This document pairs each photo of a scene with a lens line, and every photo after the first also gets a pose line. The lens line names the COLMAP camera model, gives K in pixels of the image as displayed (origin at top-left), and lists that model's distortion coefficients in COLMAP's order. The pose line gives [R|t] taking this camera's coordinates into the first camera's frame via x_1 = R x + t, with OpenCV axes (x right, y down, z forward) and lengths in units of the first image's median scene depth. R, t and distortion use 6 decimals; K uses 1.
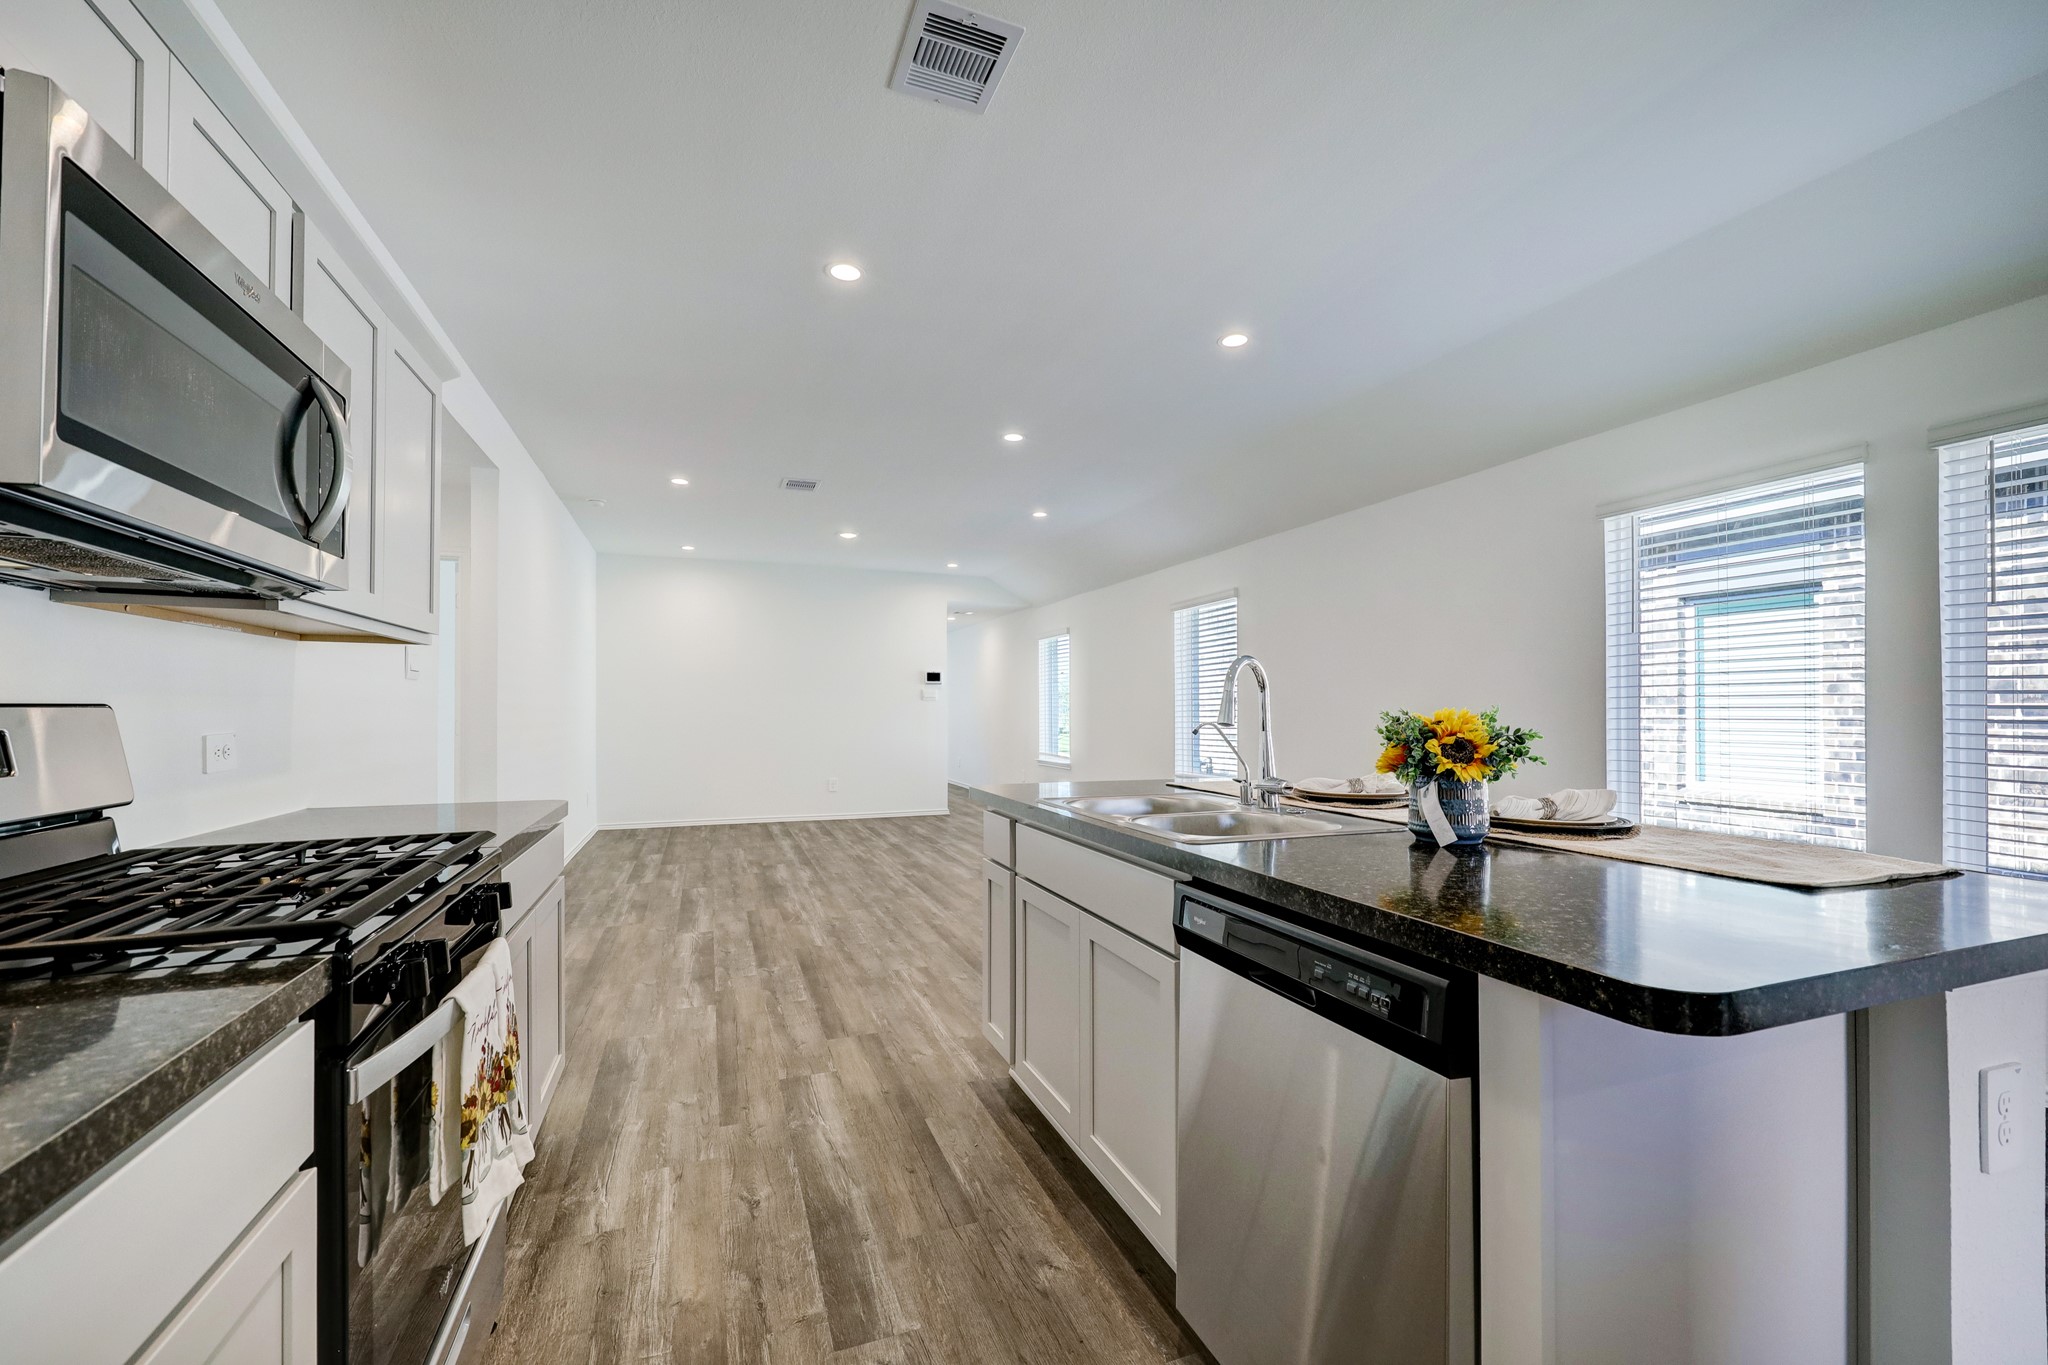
lens RADIAL K [[841.7, 0, 1015.3], [0, 841.7, 697.0], [0, 0, 1]] dist [0.001292, 0.000086]
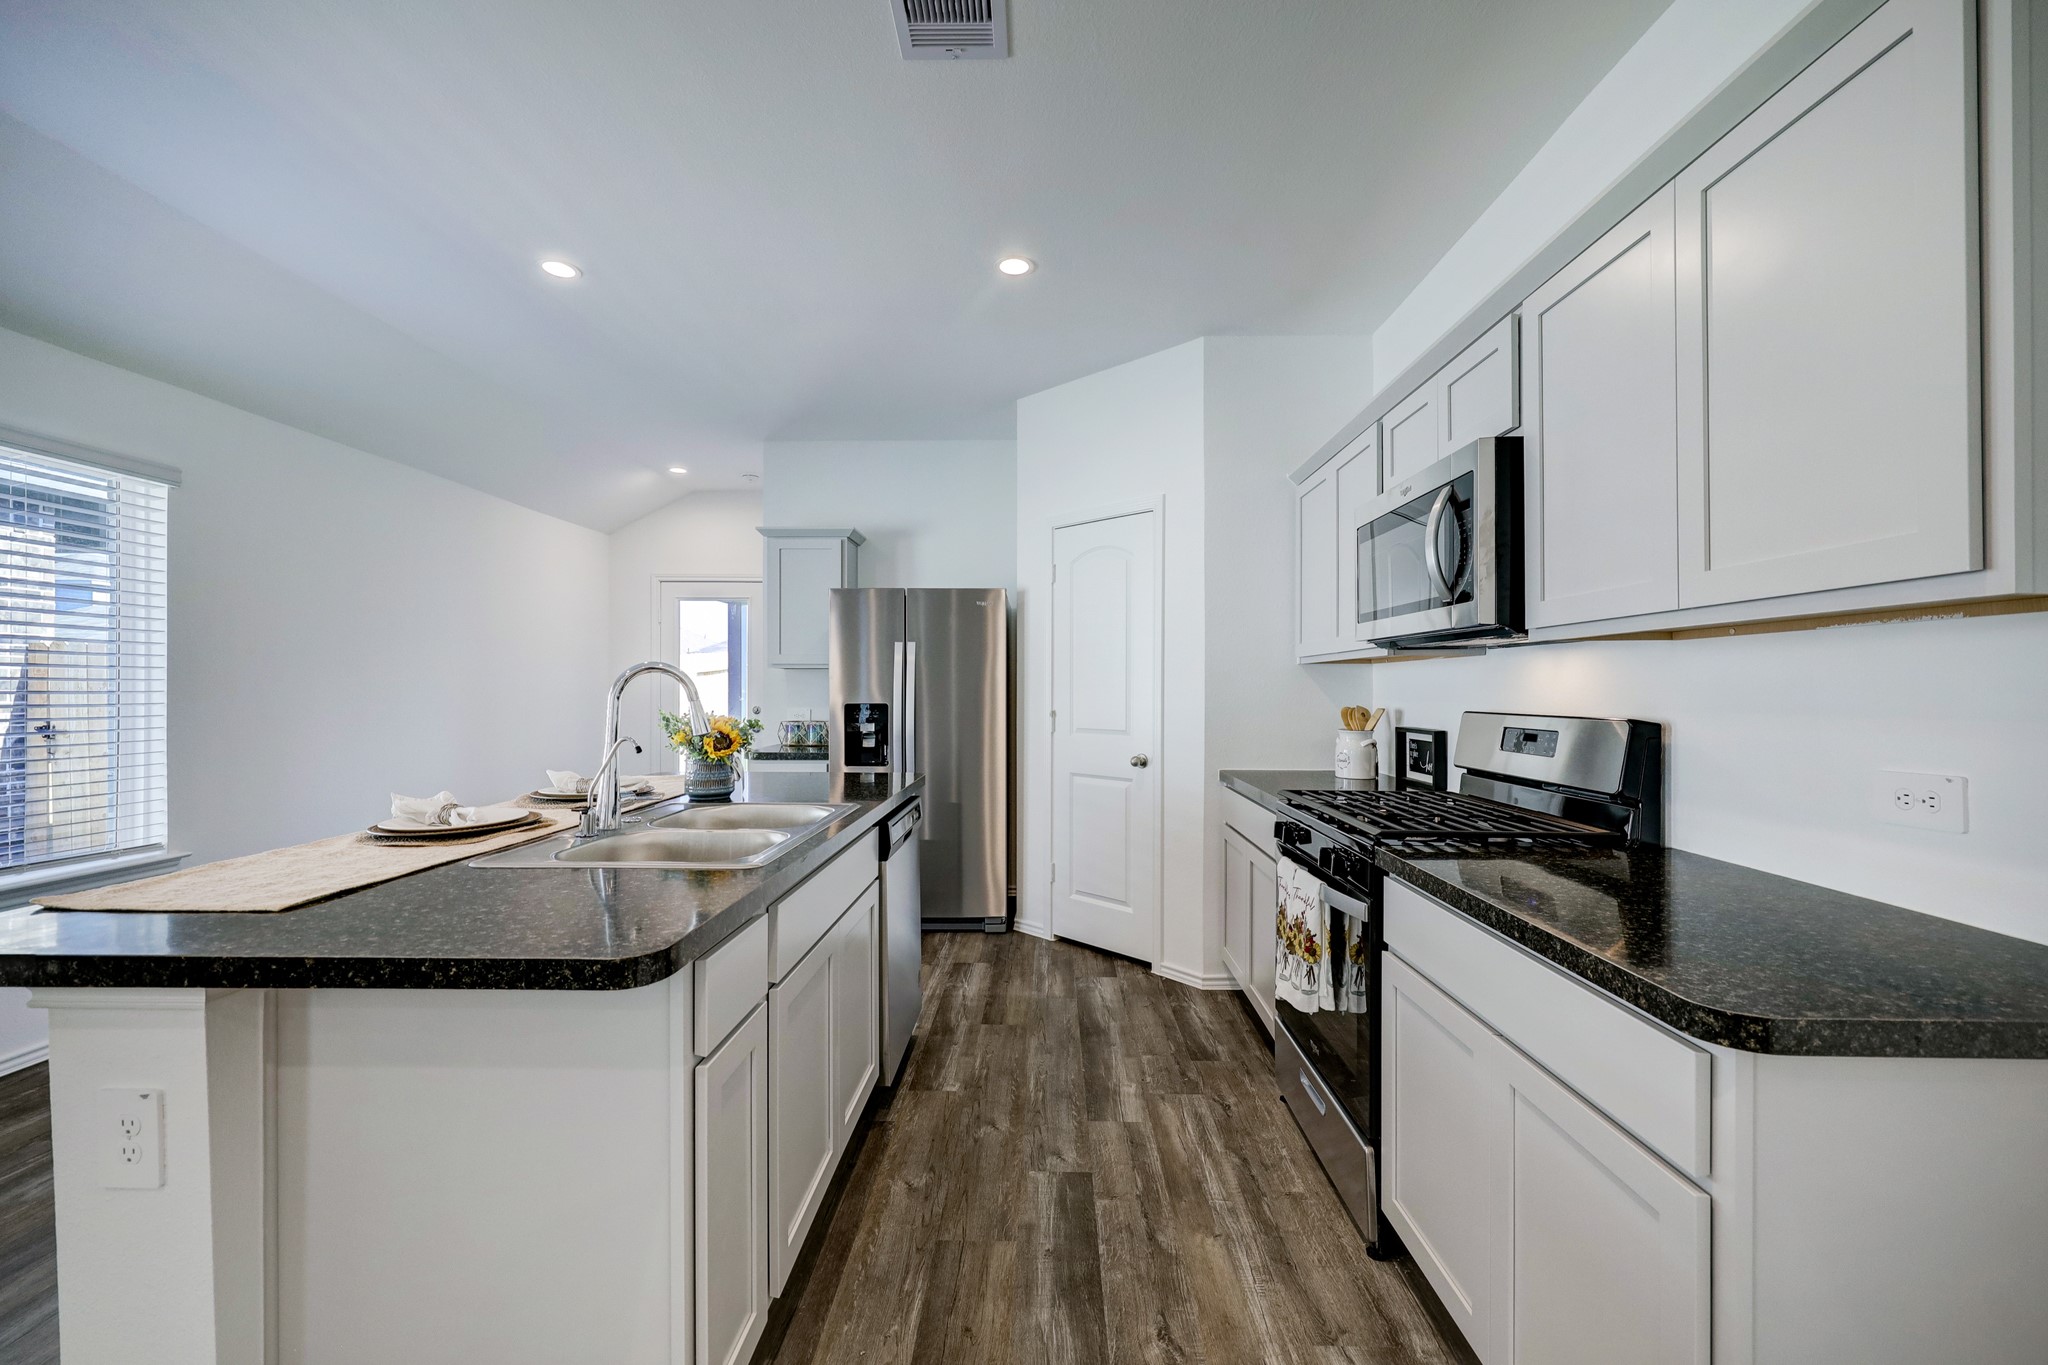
lens RADIAL K [[841.7, 0, 1029.9], [0, 841.7, 688.2], [0, 0, 1]] dist [0.001292, 0.000086]
pose [[-0.930575, -0.002500, 0.366093, -0.466576], [-0.008362, 0.999861, -0.014428, -0.011666], [-0.366006, -0.016488, -0.930466, 1.743743]]
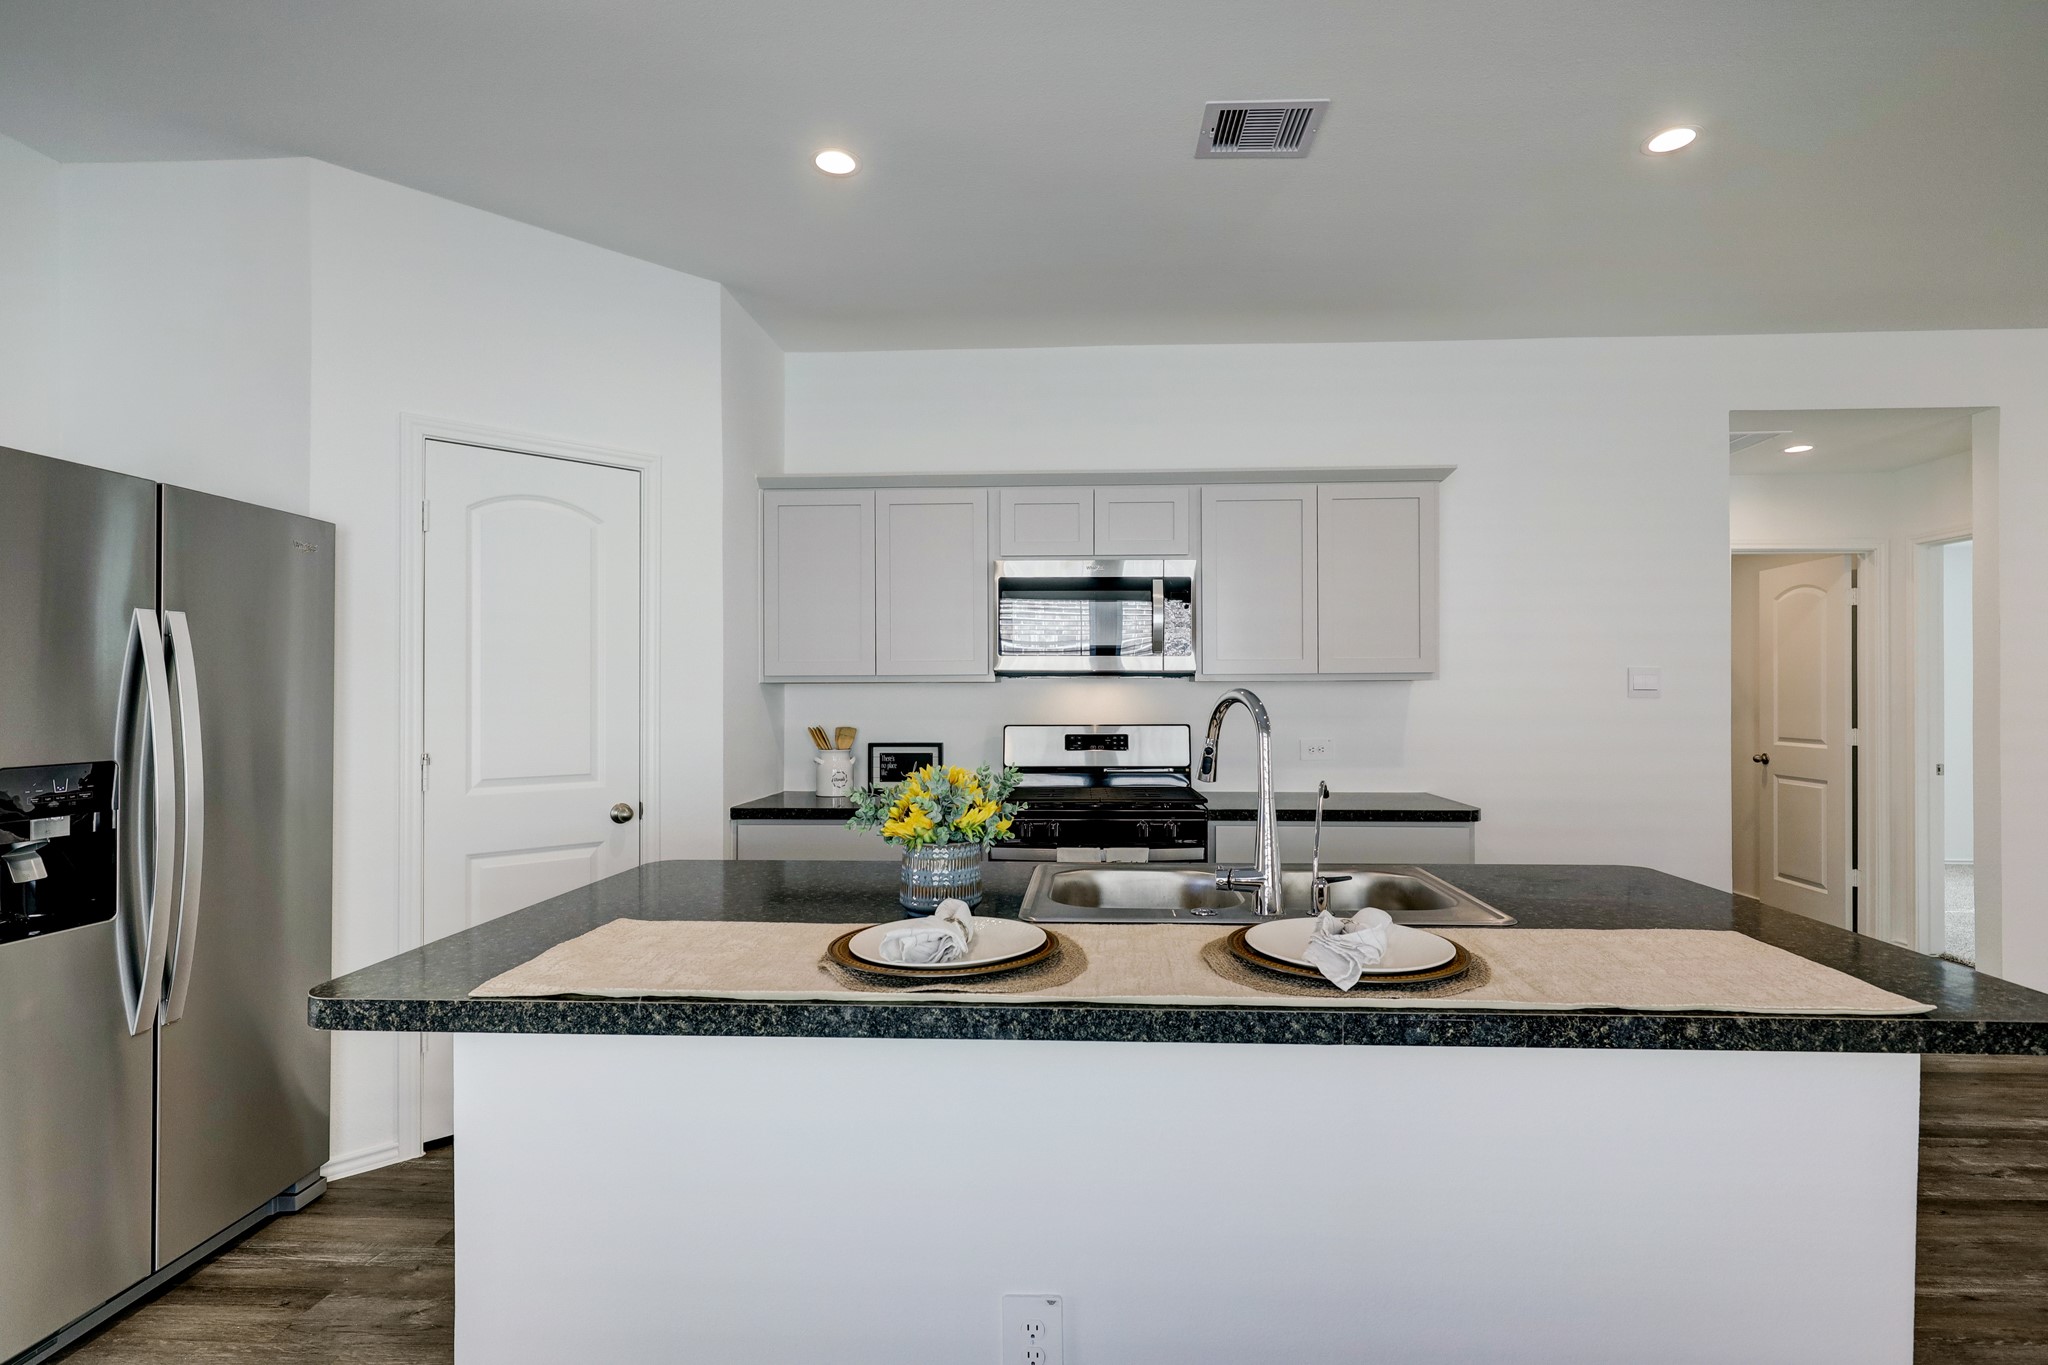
lens RADIAL K [[1020.2, 0, 1028.3], [0, 1020.2, 690.8], [0, 0, 1]] dist [0.002758, -0.000234]
pose [[-0.386233, -0.003180, -0.922396, 1.181950], [0.015666, 0.999827, -0.010006, -0.047343], [0.922268, -0.018315, -0.386117, 1.165207]]
